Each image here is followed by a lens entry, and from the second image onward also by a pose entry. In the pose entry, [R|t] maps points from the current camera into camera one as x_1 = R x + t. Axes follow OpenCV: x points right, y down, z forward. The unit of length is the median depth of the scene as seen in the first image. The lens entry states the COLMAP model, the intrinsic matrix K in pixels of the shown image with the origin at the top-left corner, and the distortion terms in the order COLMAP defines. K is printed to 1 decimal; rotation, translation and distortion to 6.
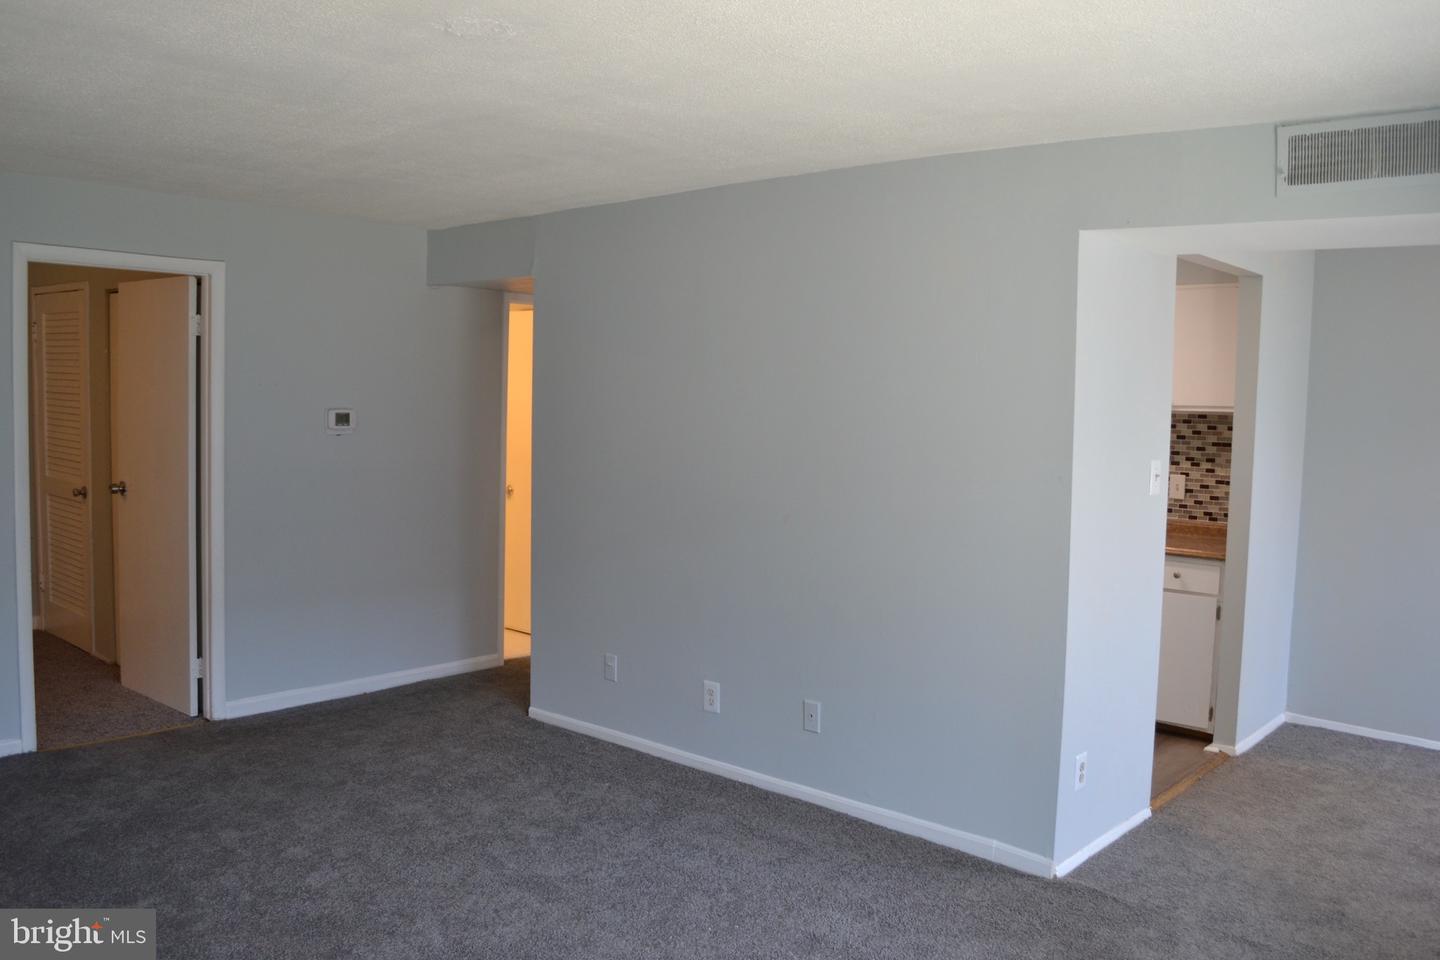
lens RADIAL K [[1141.9, 0, 720.0], [0, 1141.9, 480.0], [0, 0, 1]] dist [-0.087470, 0.009590]
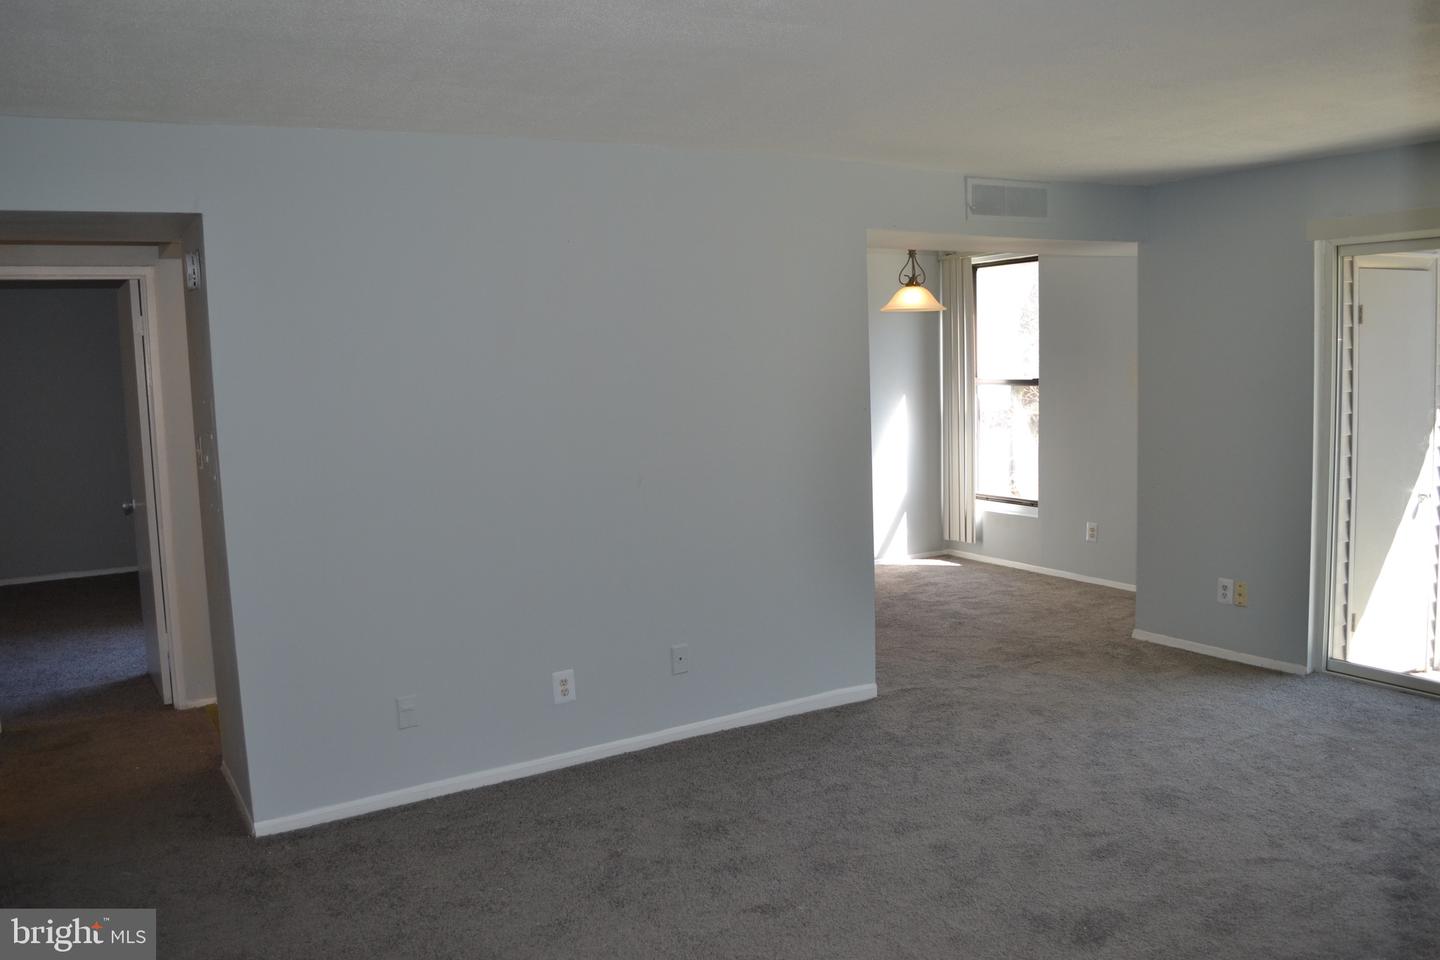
lens RADIAL K [[1141.9, 0, 720.0], [0, 1141.9, 480.0], [0, 0, 1]] dist [-0.087470, 0.009590]
pose [[0.288037, -0.147333, 0.946218, -0.862216], [0.095244, 0.987602, 0.124783, -0.085174], [-0.952871, 0.054180, 0.298498, 0.611987]]
